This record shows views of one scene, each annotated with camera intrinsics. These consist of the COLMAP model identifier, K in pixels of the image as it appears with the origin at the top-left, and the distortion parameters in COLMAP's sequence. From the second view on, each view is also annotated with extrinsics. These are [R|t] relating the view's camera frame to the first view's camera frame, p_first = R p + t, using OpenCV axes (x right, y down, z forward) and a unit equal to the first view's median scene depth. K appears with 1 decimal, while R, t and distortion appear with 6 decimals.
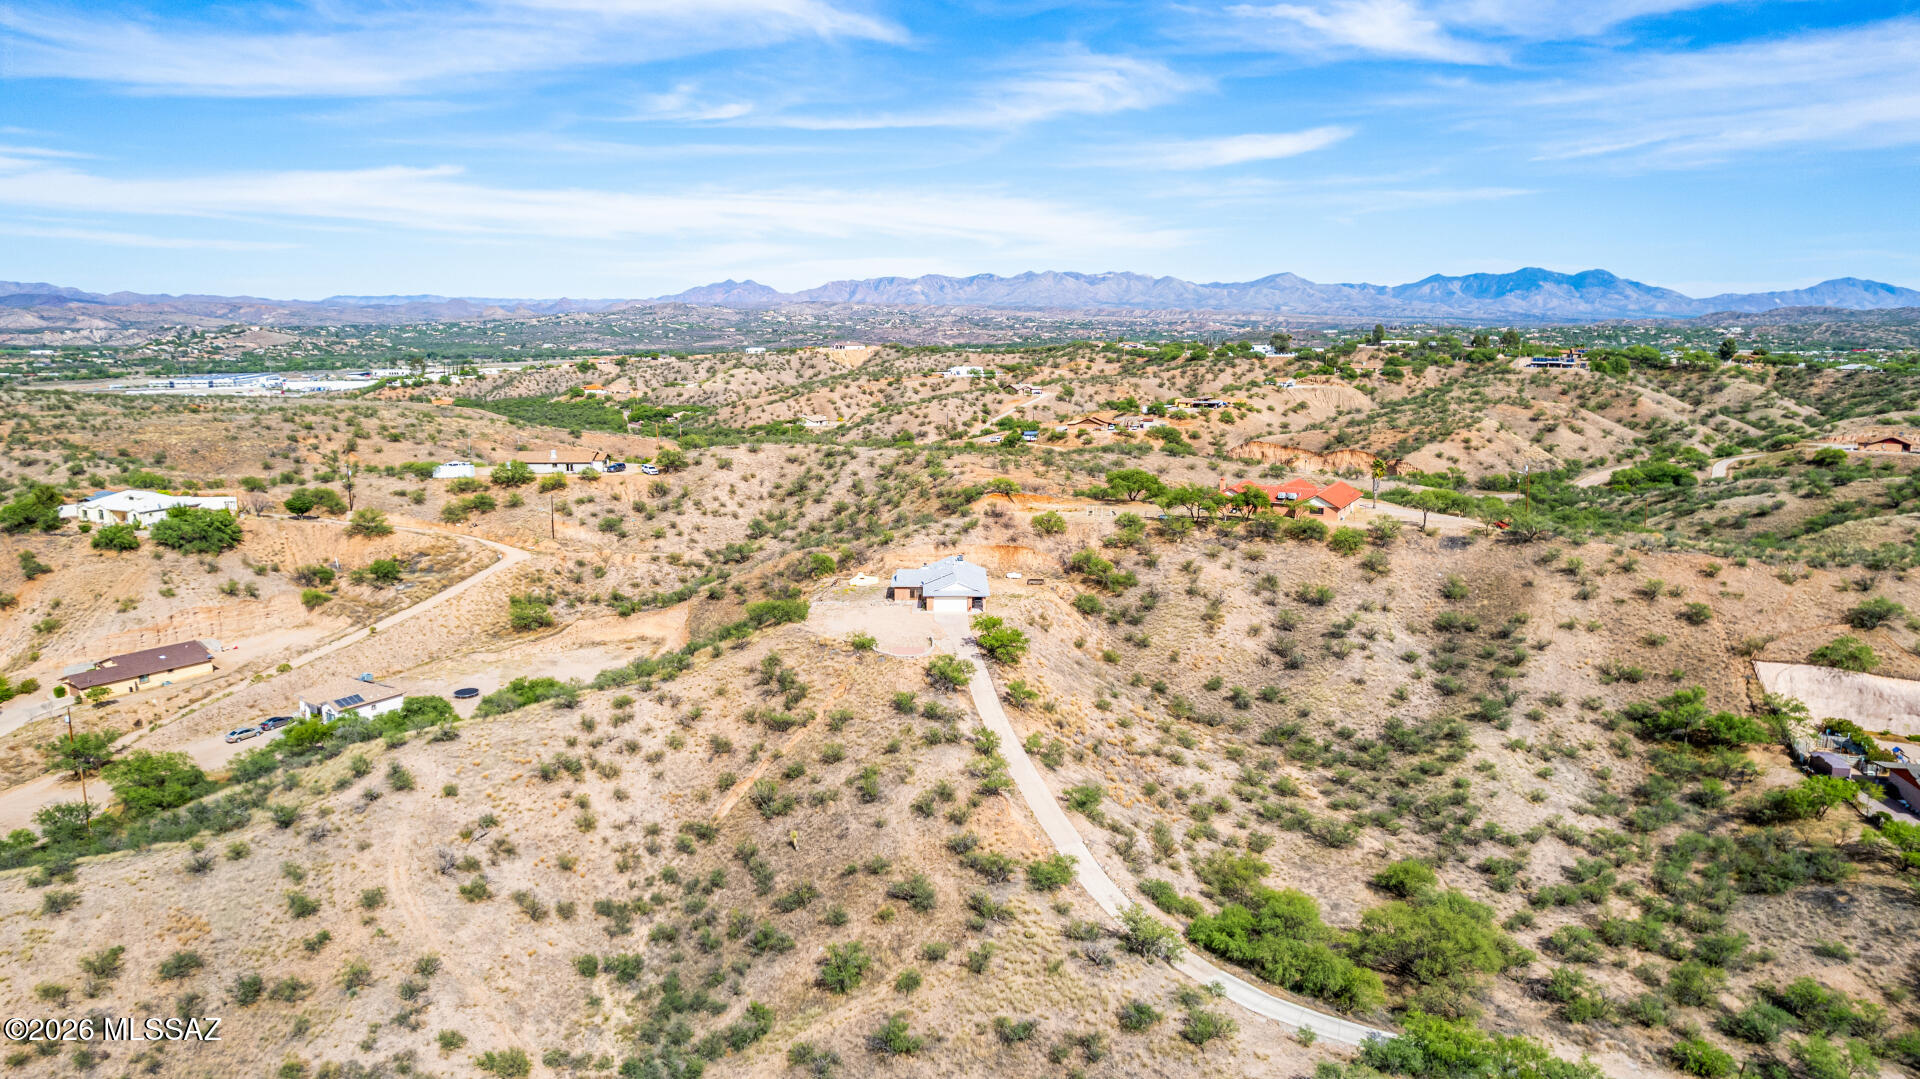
lens RADIAL K [[1256.2, 0, 962.2], [0, 1256.2, 534.7], [0, 0, 1]] dist [-0.083272, 0.075148]
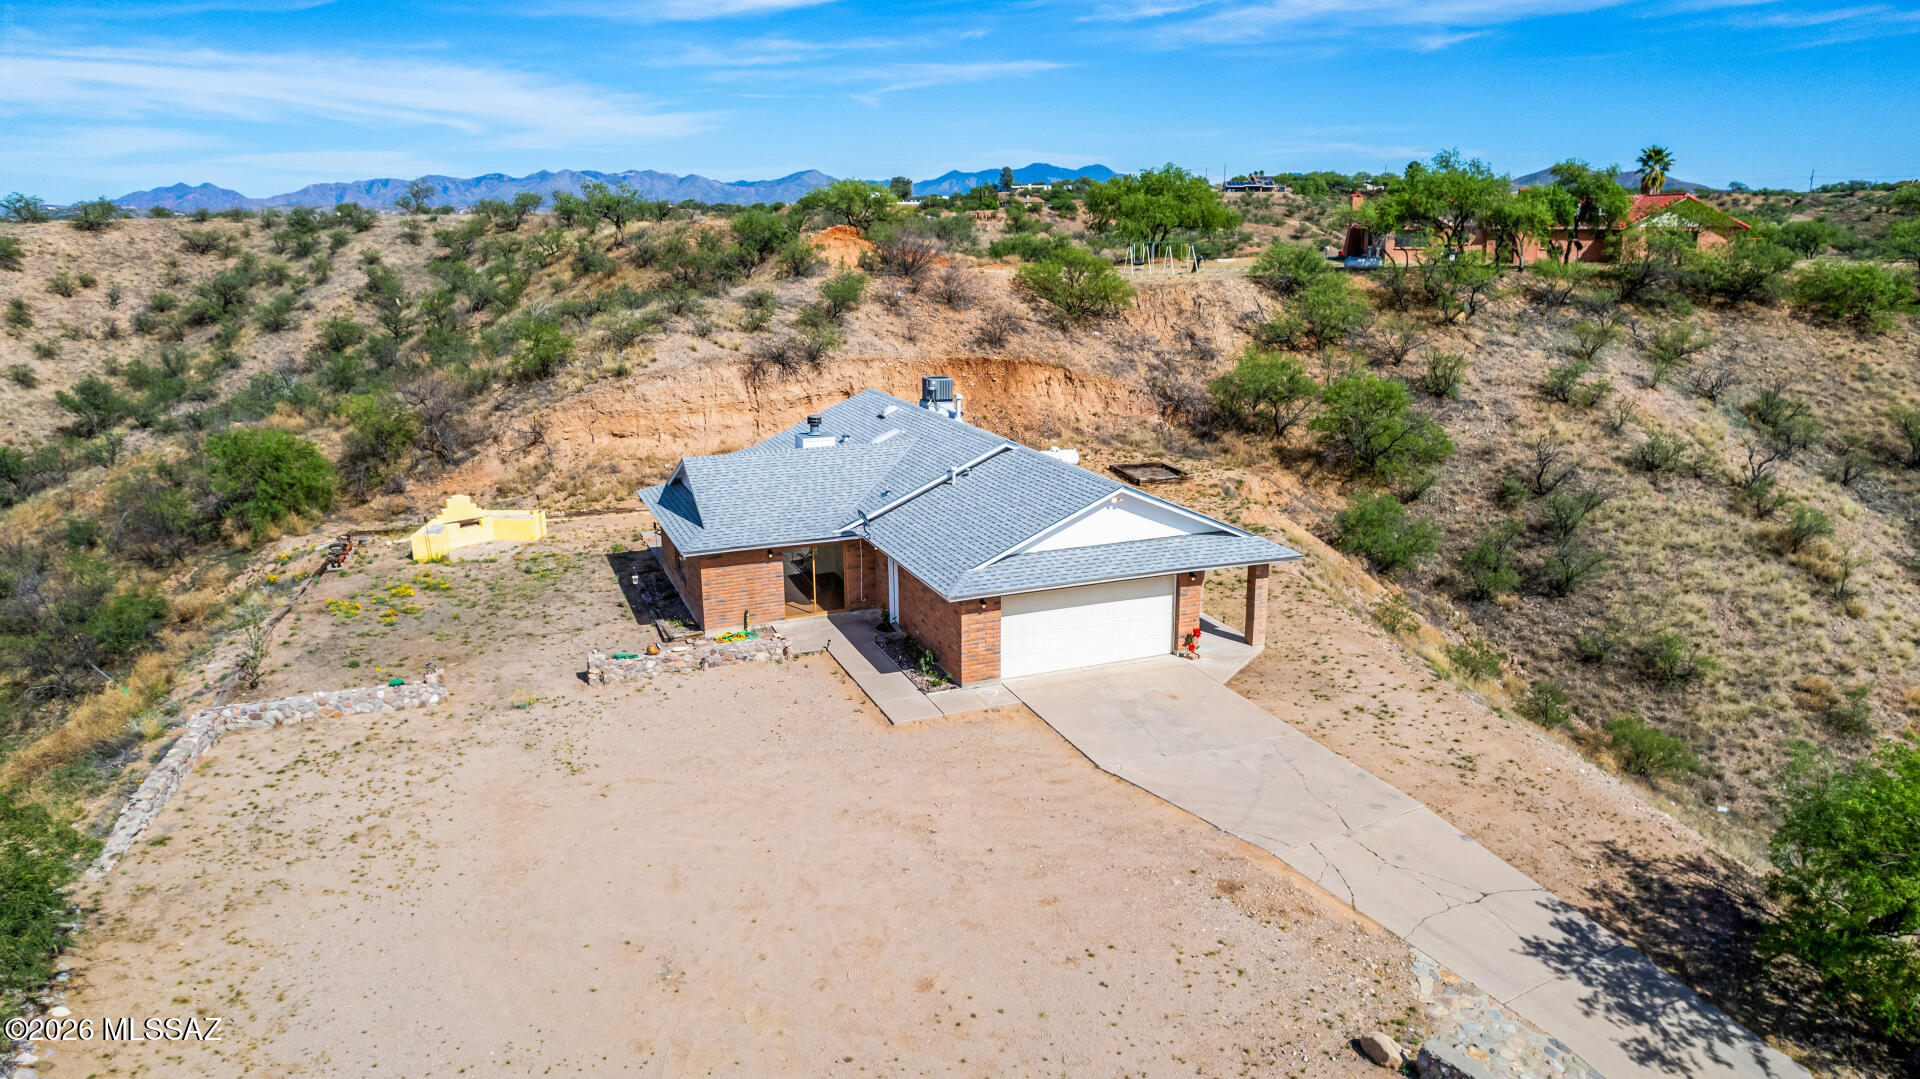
lens RADIAL K [[1256.2, 0, 962.2], [0, 1256.2, 534.7], [0, 0, 1]] dist [-0.083272, 0.075148]
pose [[0.933168, -0.098802, 0.345594, -0.056661], [0.072500, 0.993456, 0.088258, 0.018212], [-0.352053, -0.057304, 0.934224, 0.583134]]
